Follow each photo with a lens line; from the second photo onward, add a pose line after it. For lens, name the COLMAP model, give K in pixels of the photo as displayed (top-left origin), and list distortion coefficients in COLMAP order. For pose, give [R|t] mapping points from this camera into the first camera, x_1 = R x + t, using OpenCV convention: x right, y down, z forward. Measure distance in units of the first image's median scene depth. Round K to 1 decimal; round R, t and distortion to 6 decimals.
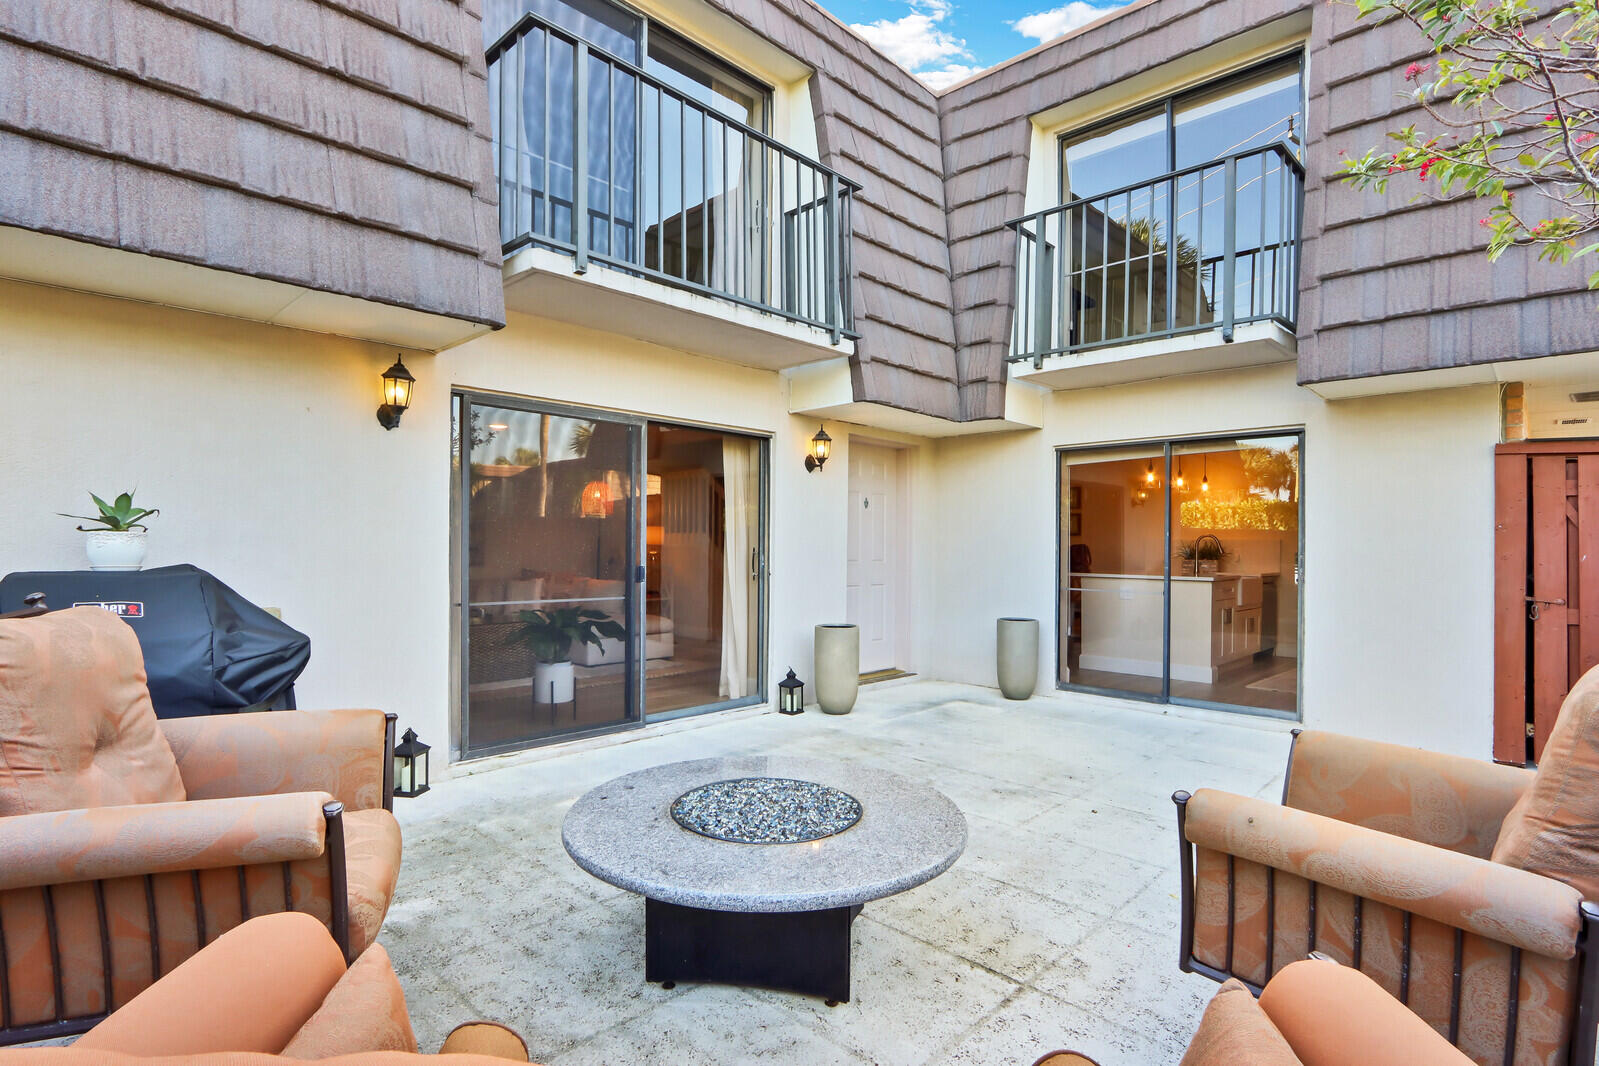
lens RADIAL K [[793.2, 0, 794.5], [0, 793.2, 545.3], [0, 0, 1]] dist [-0.023369, 0.000369]
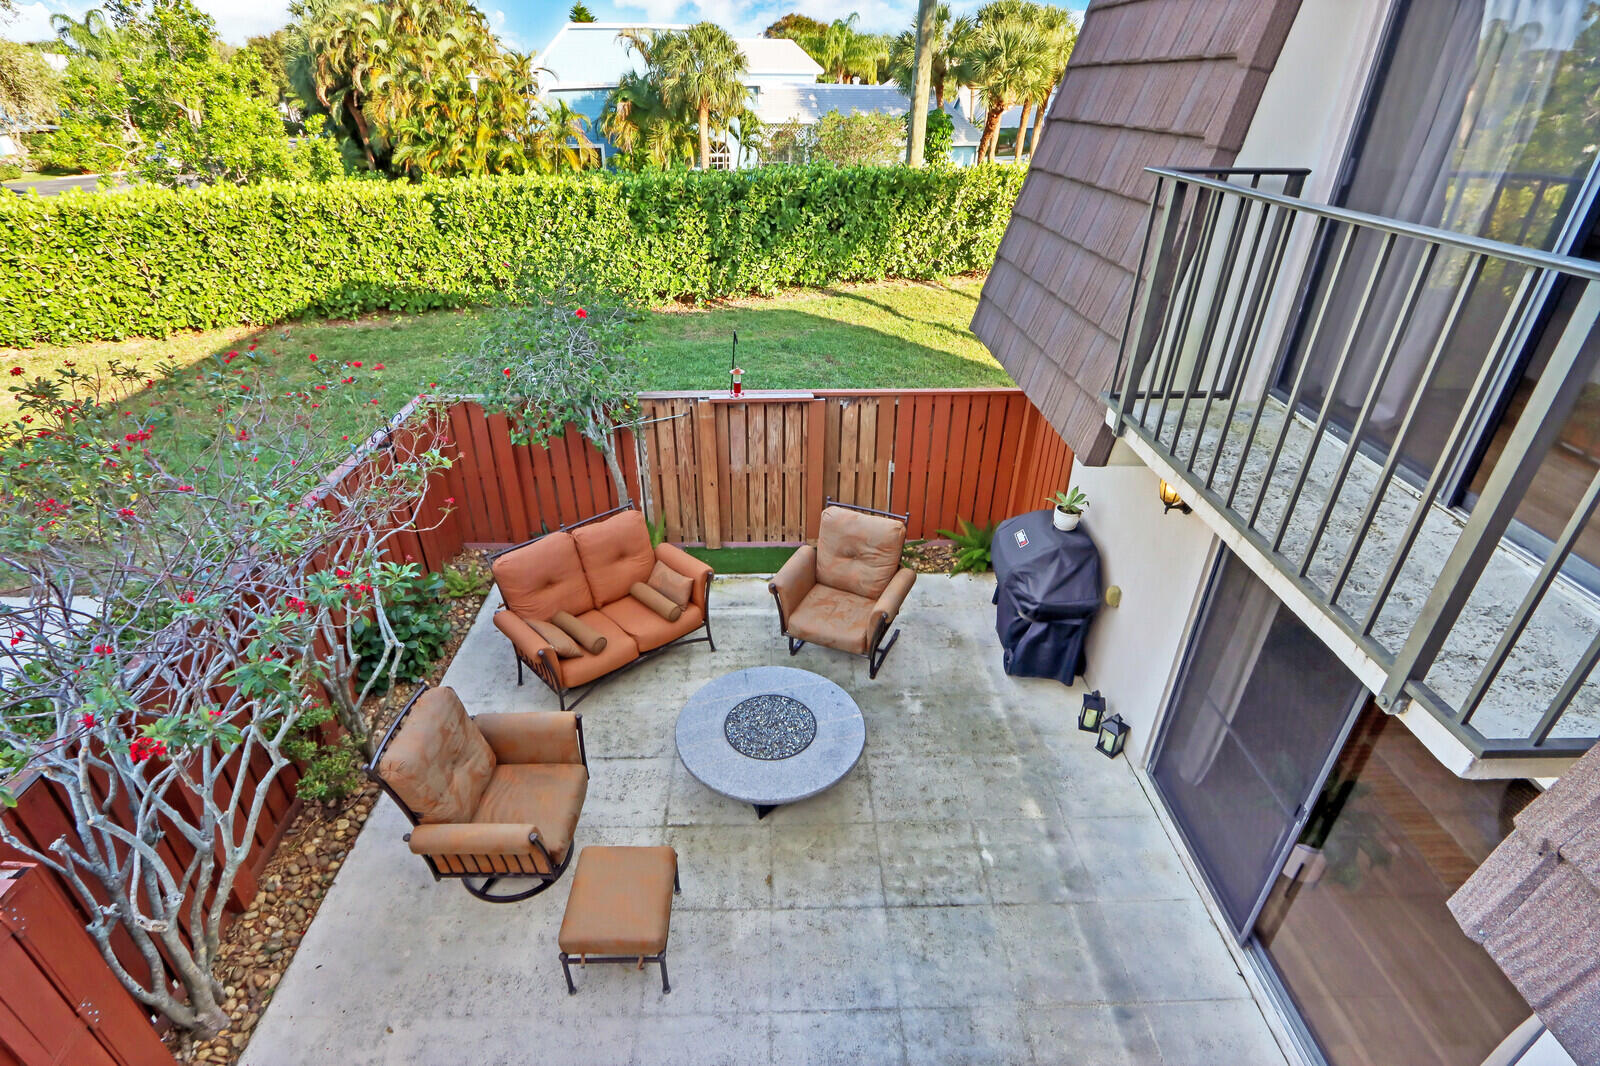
lens RADIAL K [[790.3, 0, 775.8], [0, 790.3, 541.7], [0, 0, 1]] dist [-0.021905, 0.000197]
pose [[-0.713697, 0.345780, -0.609157, 0.570903], [-0.006633, 0.866284, 0.499507, -0.609127], [0.700423, 0.360538, -0.615971, 1.150173]]
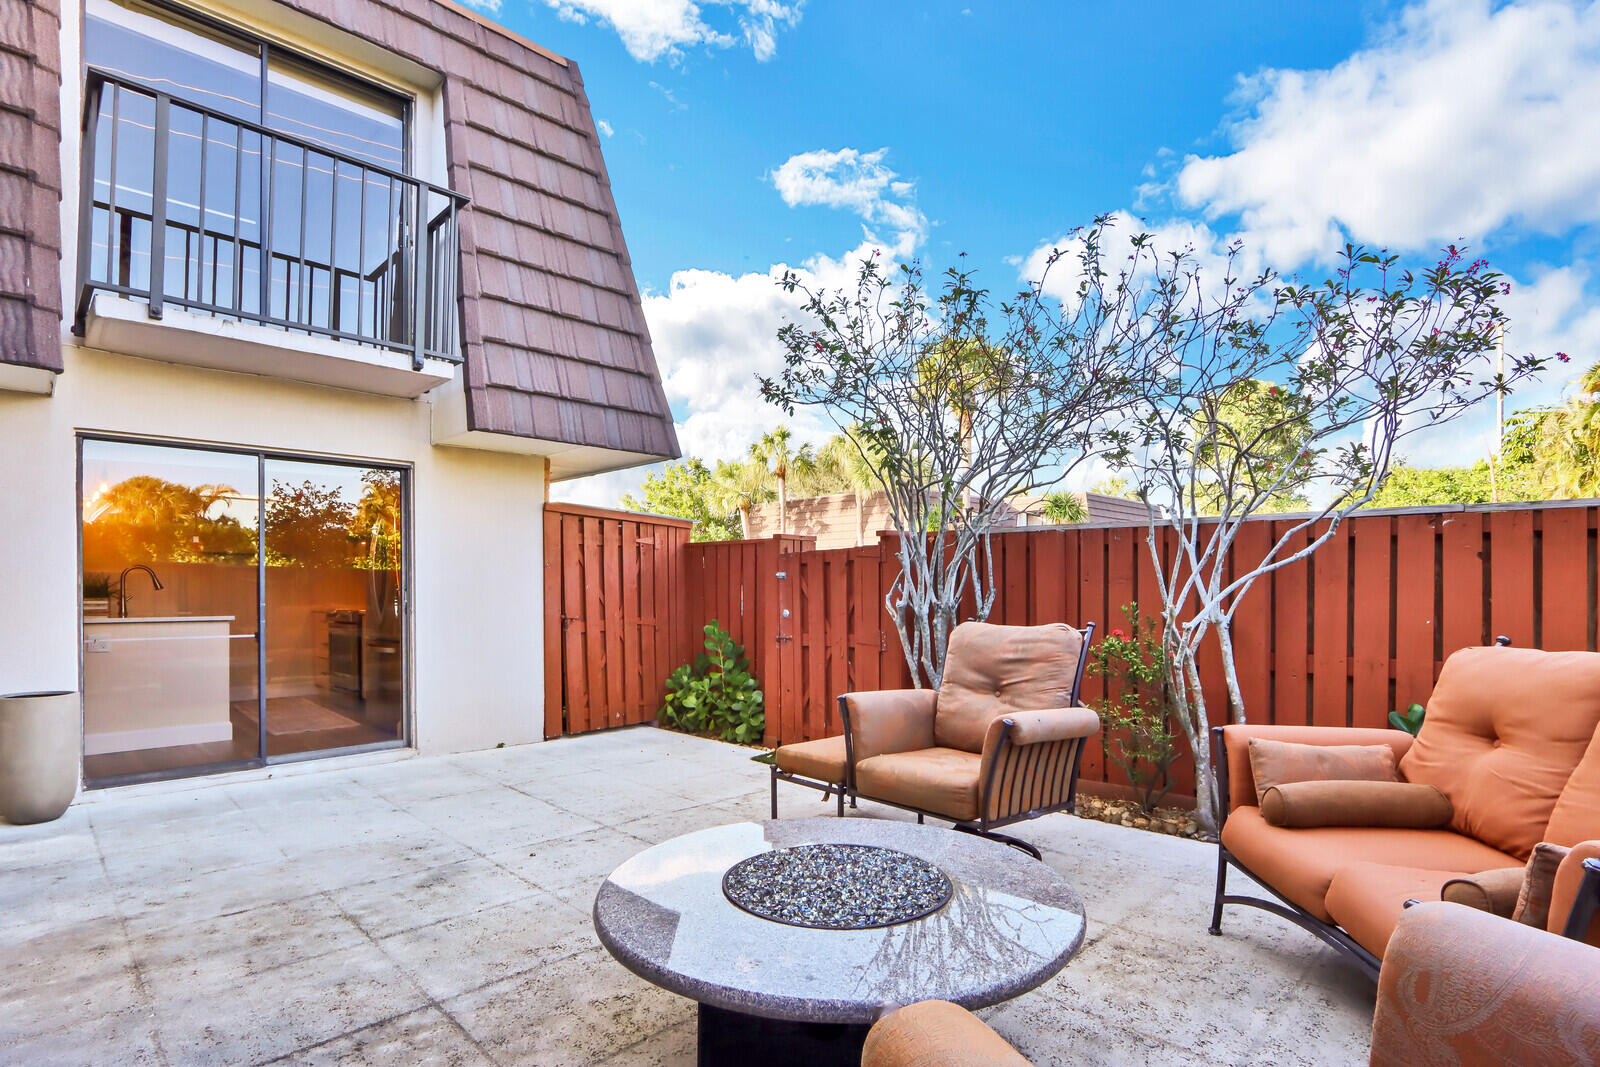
lens RADIAL K [[796.8, 0, 794.5], [0, 796.8, 592.3], [0, 0, 1]] dist [-0.015089, 0.001042]
pose [[0.024019, -0.009930, 0.999662, -0.474494], [0.002094, 0.999949, 0.009883, 0.010975], [-0.999709, 0.001856, 0.024038, 0.558704]]
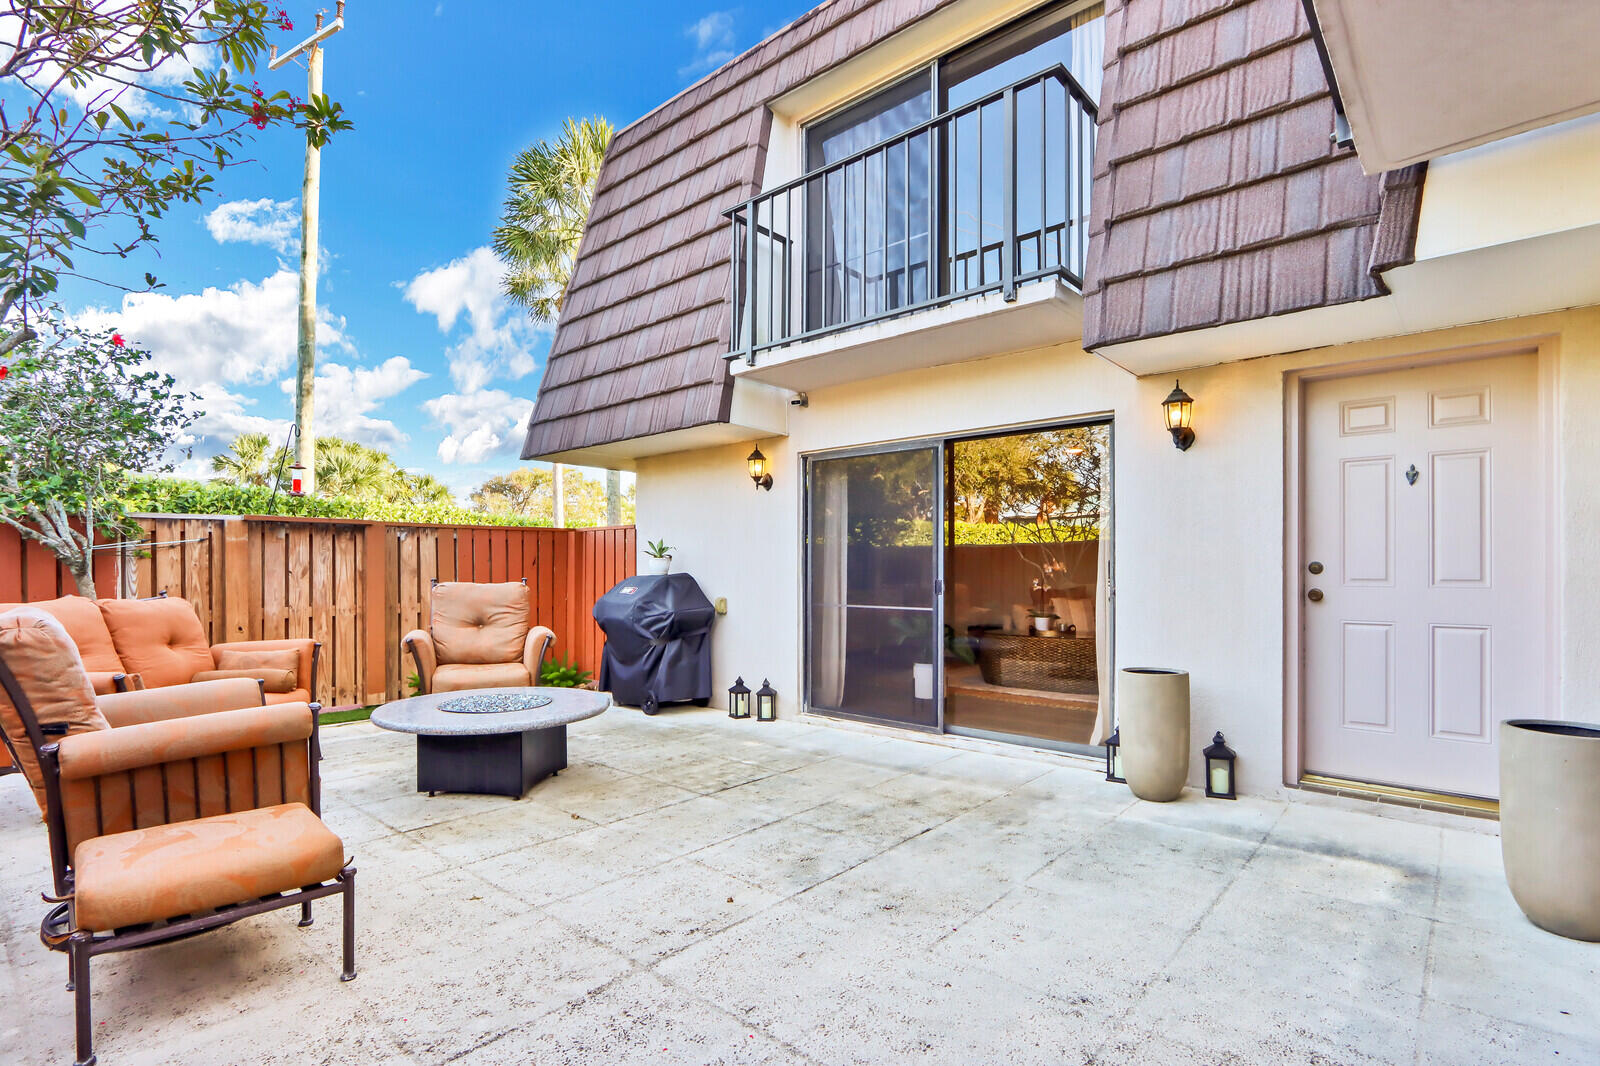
lens RADIAL K [[781.1, 0, 791.5], [0, 781.1, 567.3], [0, 0, 1]] dist [-0.014874, 0.000901]
pose [[0.033776, -0.014037, -0.999331, 0.947451], [-0.000854, 0.999901, -0.014074, 0.027810], [0.999429, 0.001329, 0.033760, 0.873742]]
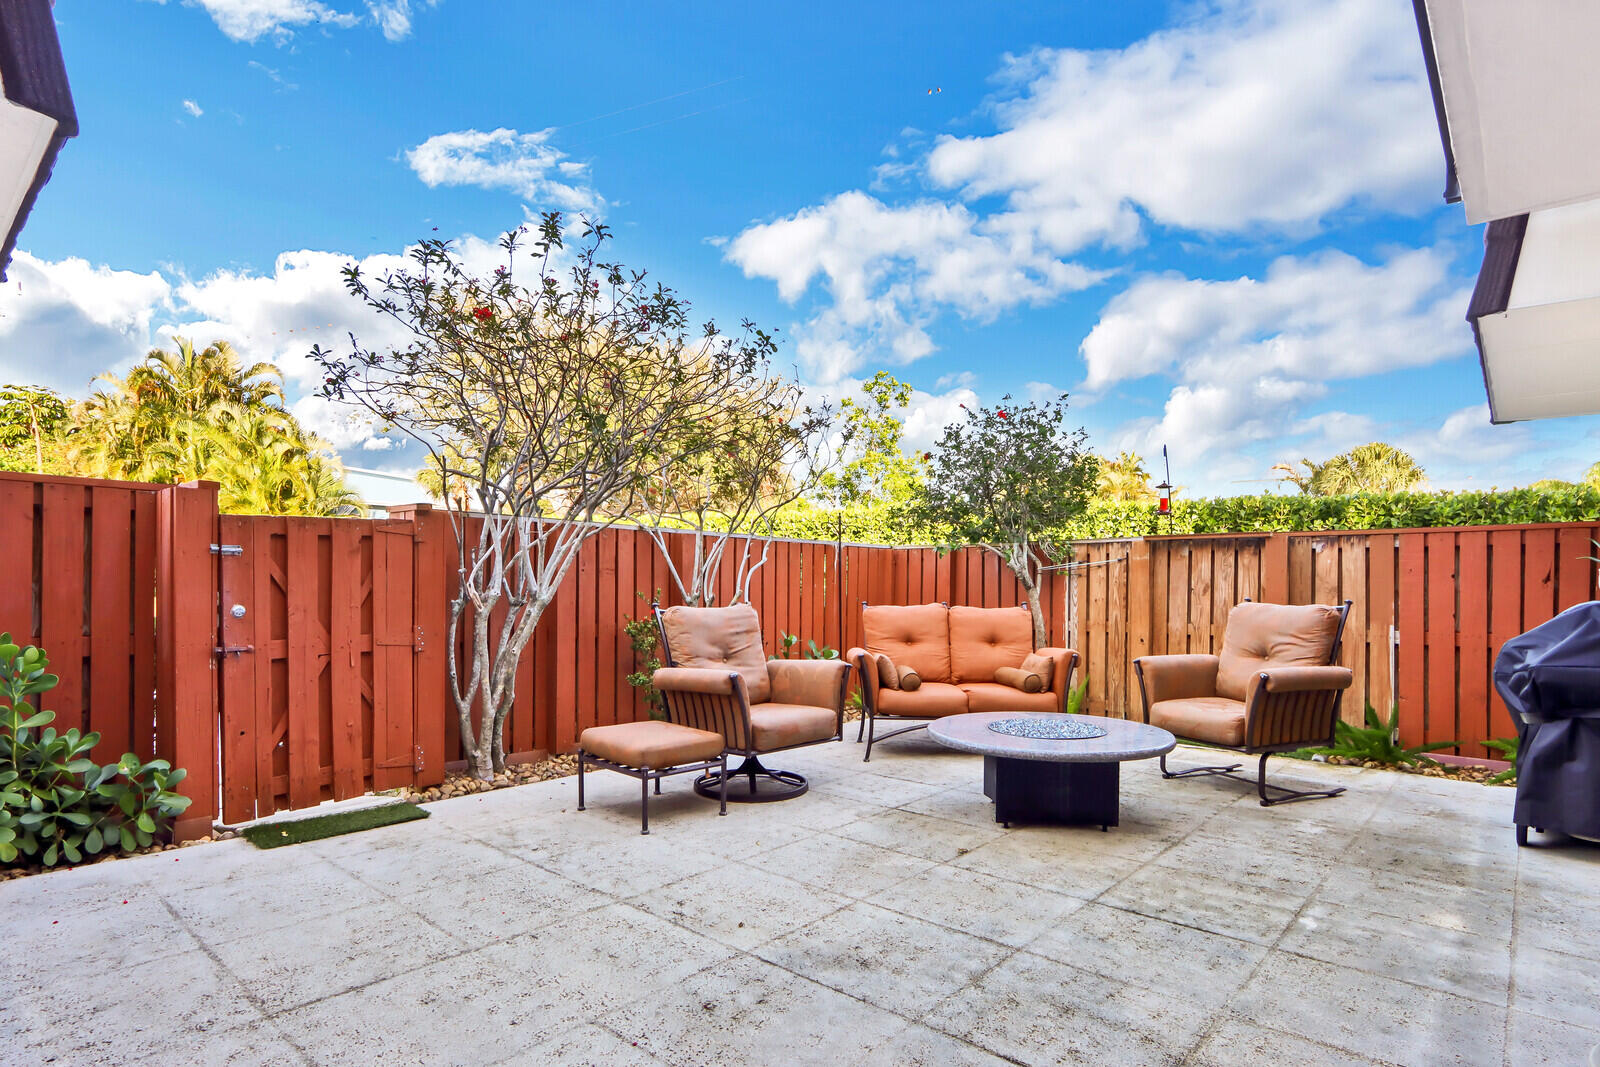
lens RADIAL K [[835.1, 0, 790.6], [0, 835.1, 584.9], [0, 0, 1]] dist [-0.017316, 0.000543]
pose [[-0.999333, -0.017999, -0.031759, 0.308102], [-0.018131, 0.999828, 0.003887, 0.017776], [0.031683, 0.004460, -0.999488, 1.491823]]
